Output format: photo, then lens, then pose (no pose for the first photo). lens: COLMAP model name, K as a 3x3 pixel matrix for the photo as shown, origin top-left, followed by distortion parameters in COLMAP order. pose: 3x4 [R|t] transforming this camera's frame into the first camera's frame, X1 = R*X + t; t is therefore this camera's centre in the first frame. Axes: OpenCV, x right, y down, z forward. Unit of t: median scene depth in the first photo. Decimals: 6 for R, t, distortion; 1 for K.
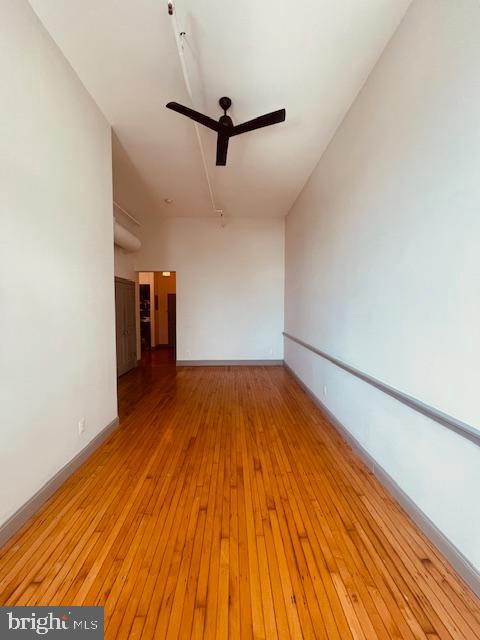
lens RADIAL K [[257.1, 0, 239.4], [0, 257.1, 318.5], [0, 0, 1]] dist [-0.005448, 0.000324]
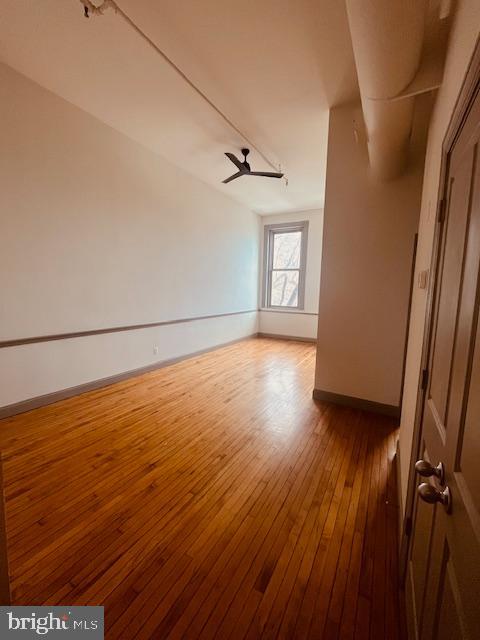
lens RADIAL K [[257.1, 0, 239.4], [0, 257.1, 318.5], [0, 0, 1]] dist [-0.005448, 0.000324]
pose [[-0.852575, -0.073338, 0.517433, -0.771968], [0.002907, 0.989423, 0.145027, -0.076488], [-0.522596, 0.125151, -0.843345, 2.119076]]
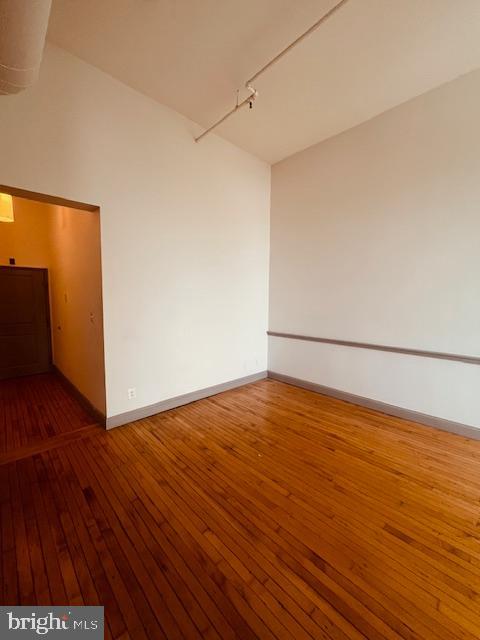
lens RADIAL K [[257.1, 0, 239.4], [0, 257.1, 318.5], [0, 0, 1]] dist [-0.005448, 0.000324]
pose [[0.741607, -0.047414, 0.669157, -0.743942], [0.023140, 0.998714, 0.045120, -0.030253], [-0.670435, -0.017977, 0.741750, 1.111462]]
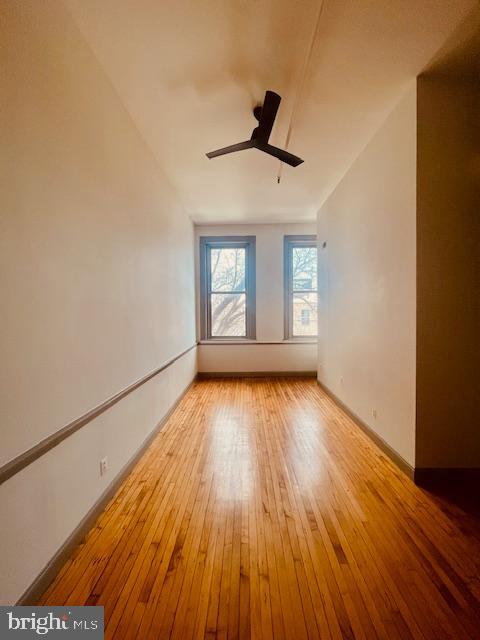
lens RADIAL K [[257.1, 0, 239.4], [0, 257.1, 318.5], [0, 0, 1]] dist [-0.005448, 0.000324]
pose [[-0.998975, 0.013347, 0.043259, -0.011163], [0.016264, 0.997568, 0.067780, -0.109253], [-0.042249, 0.068414, -0.996762, 1.784196]]
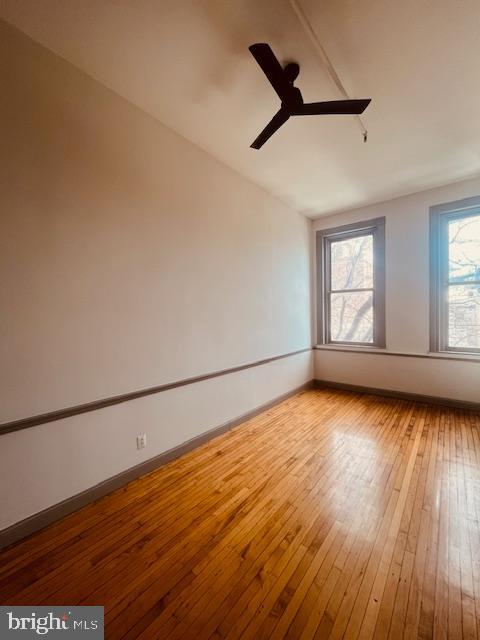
lens RADIAL K [[257.1, 0, 239.4], [0, 257.1, 318.5], [0, 0, 1]] dist [-0.005448, 0.000324]
pose [[-0.756831, 0.007861, 0.653564, -0.396590], [0.045762, 0.998111, 0.040987, -0.094742], [-0.652007, 0.060929, -0.755761, 1.545097]]
